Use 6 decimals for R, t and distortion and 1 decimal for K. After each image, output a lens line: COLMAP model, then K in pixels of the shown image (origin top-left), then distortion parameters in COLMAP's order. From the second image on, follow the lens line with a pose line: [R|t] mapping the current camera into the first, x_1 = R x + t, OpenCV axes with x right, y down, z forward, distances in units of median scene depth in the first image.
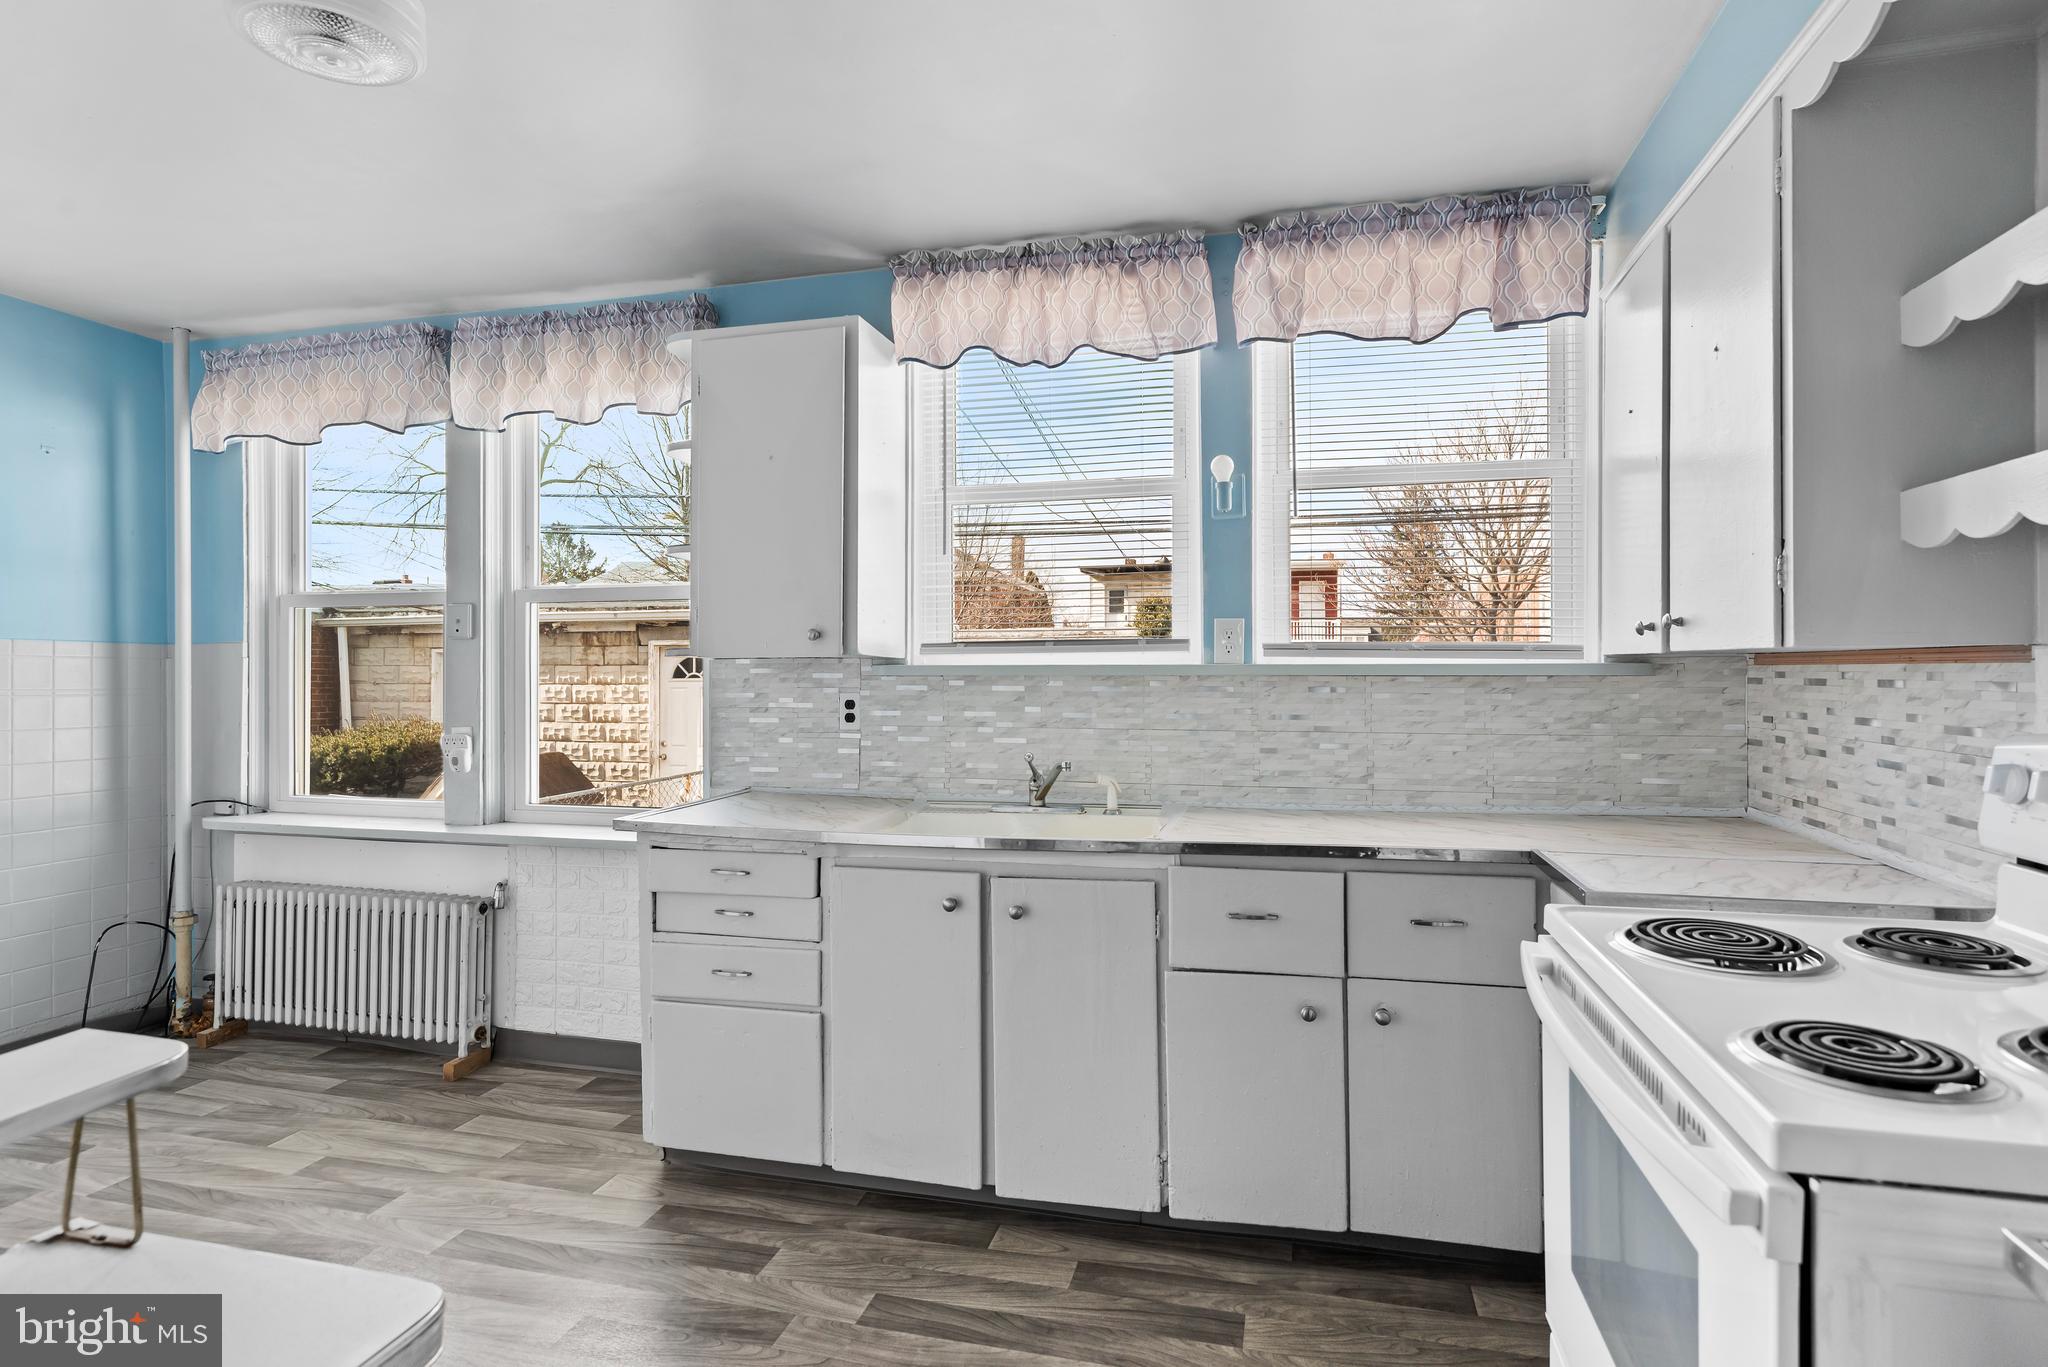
lens RADIAL K [[1017.7, 0, 1035.6], [0, 1017.7, 667.1], [0, 0, 1]] dist [0.000200, 0.001043]
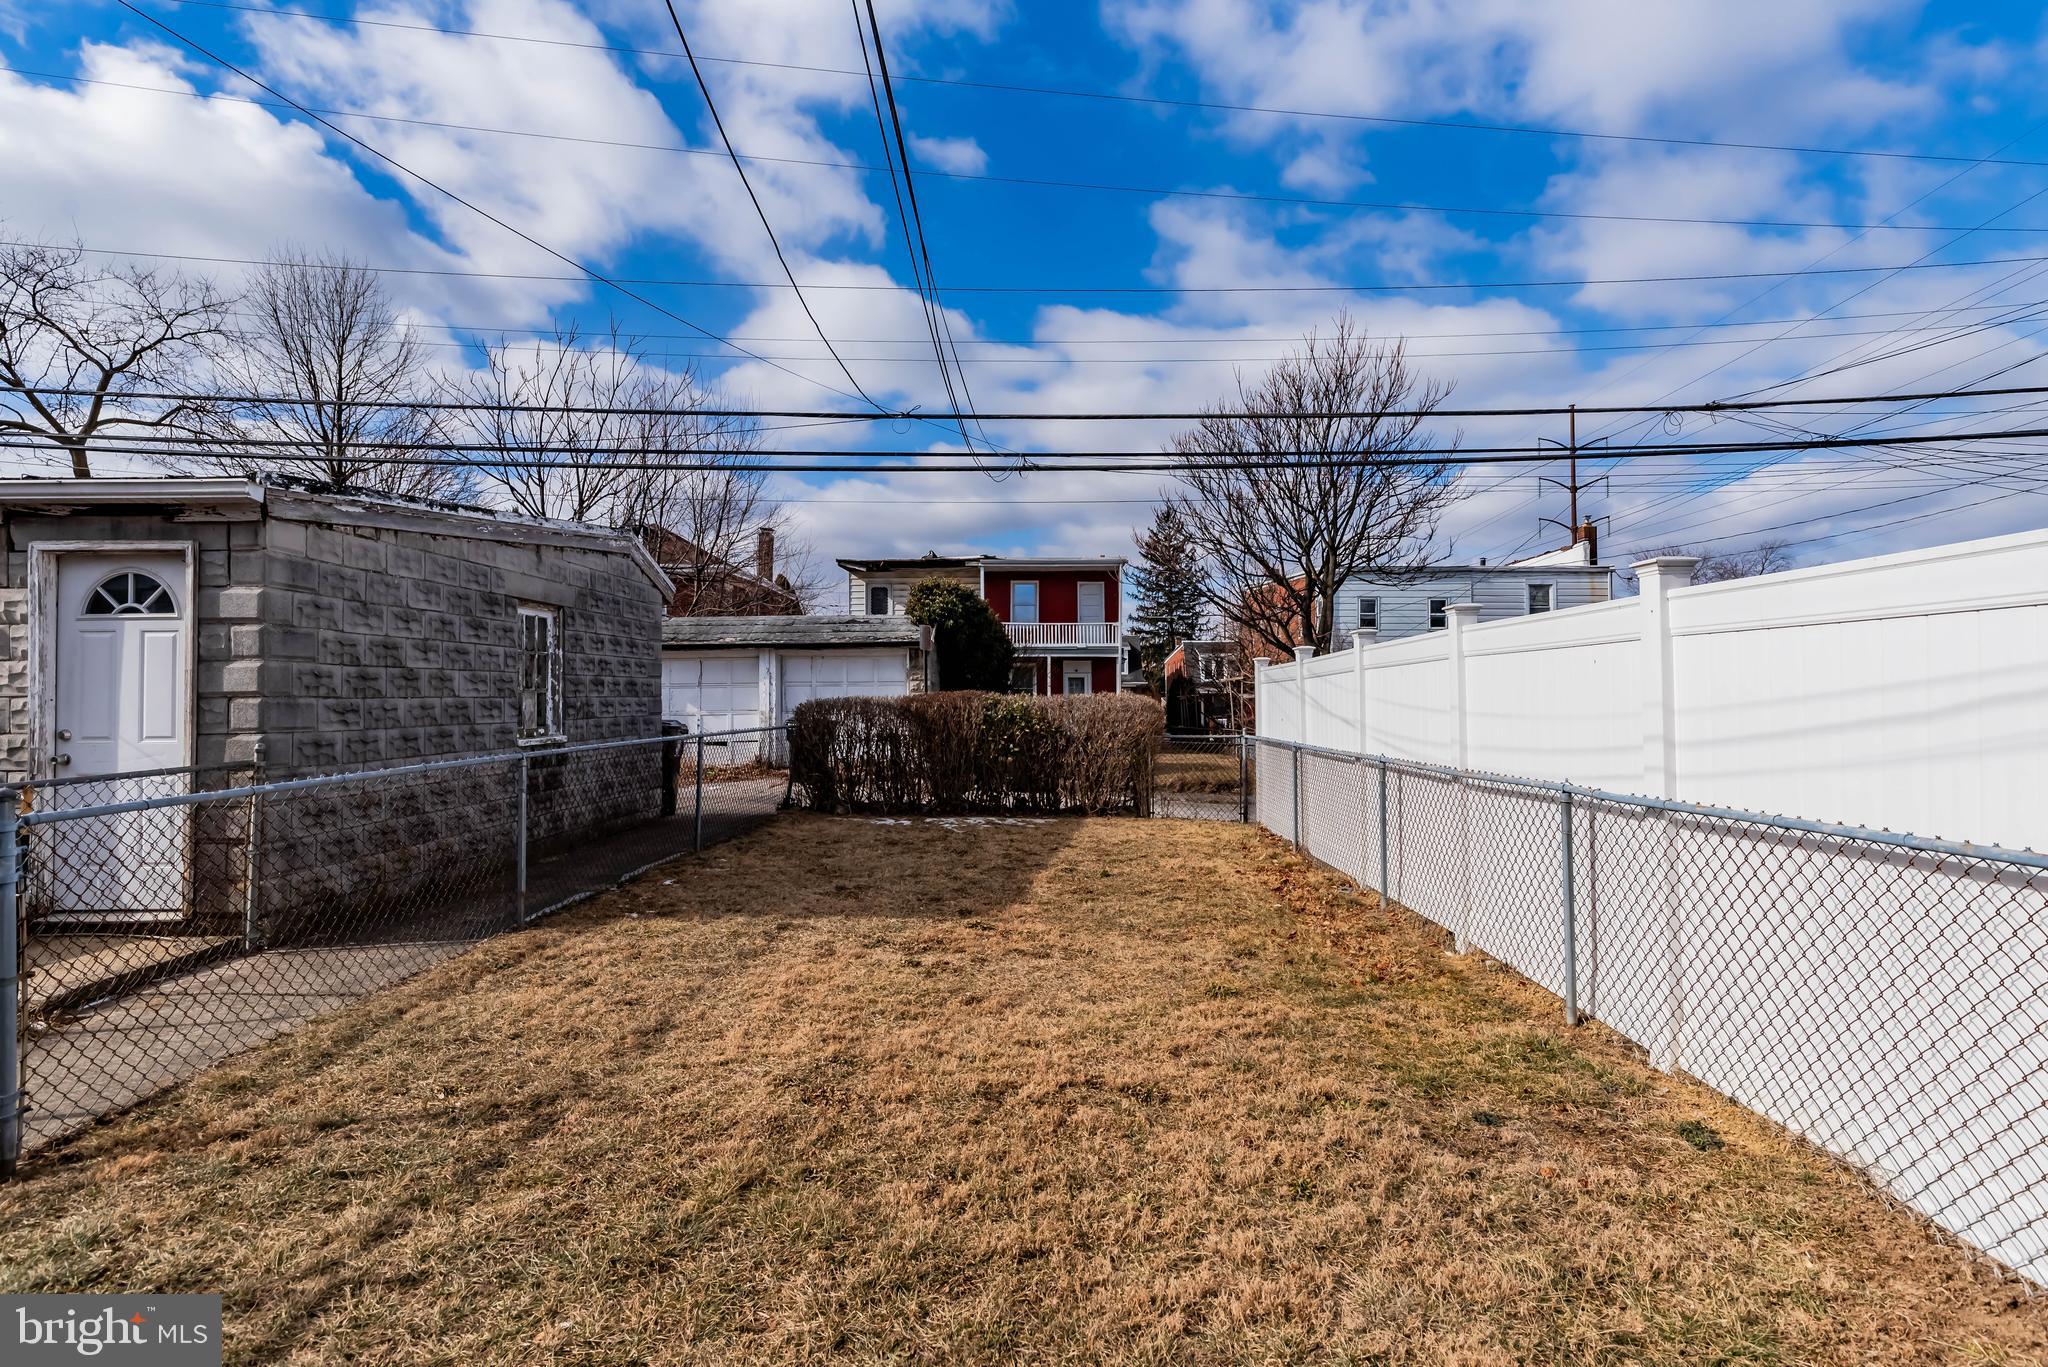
lens RADIAL K [[1017.7, 0, 1031.2], [0, 1017.7, 689.6], [0, 0, 1]] dist [0.000200, 0.001043]
pose [[0.972435, -0.003102, 0.233153, 0.012303], [0.003057, 0.999995, 0.000554, 0.215790], [-0.233154, 0.000174, 0.972440, 1.490932]]
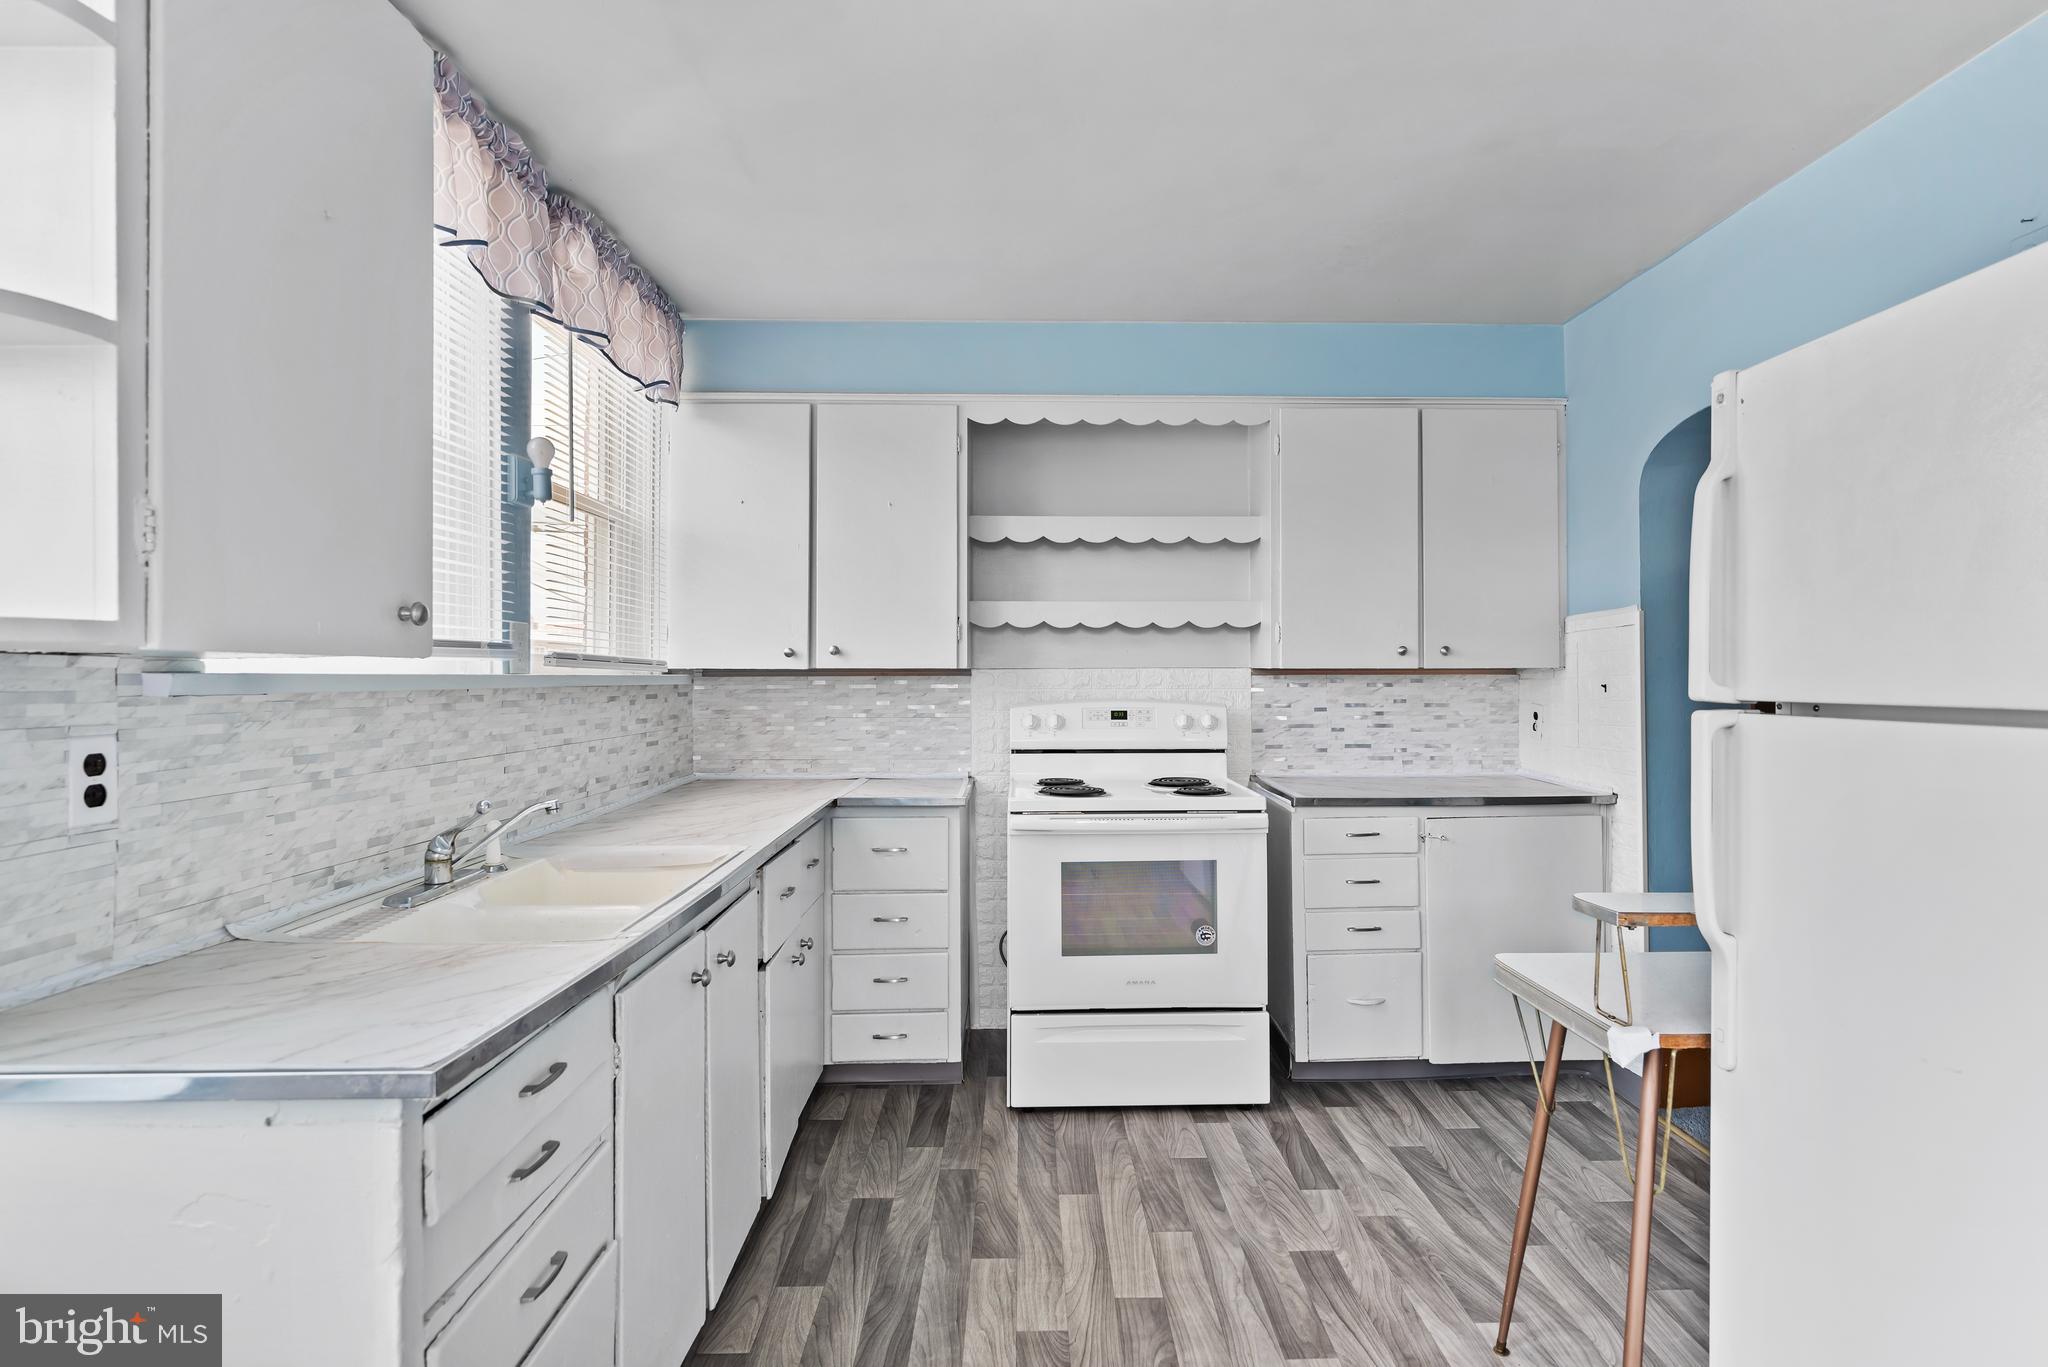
lens RADIAL K [[1017.7, 0, 1054.4], [0, 1017.7, 660.2], [0, 0, 1]] dist [0.000200, 0.001043]
pose [[-0.277095, 0.016167, 0.960706, -0.815459], [-0.001151, 0.999852, -0.017158, -0.001301], [-0.960842, -0.005860, -0.277035, 0.820856]]
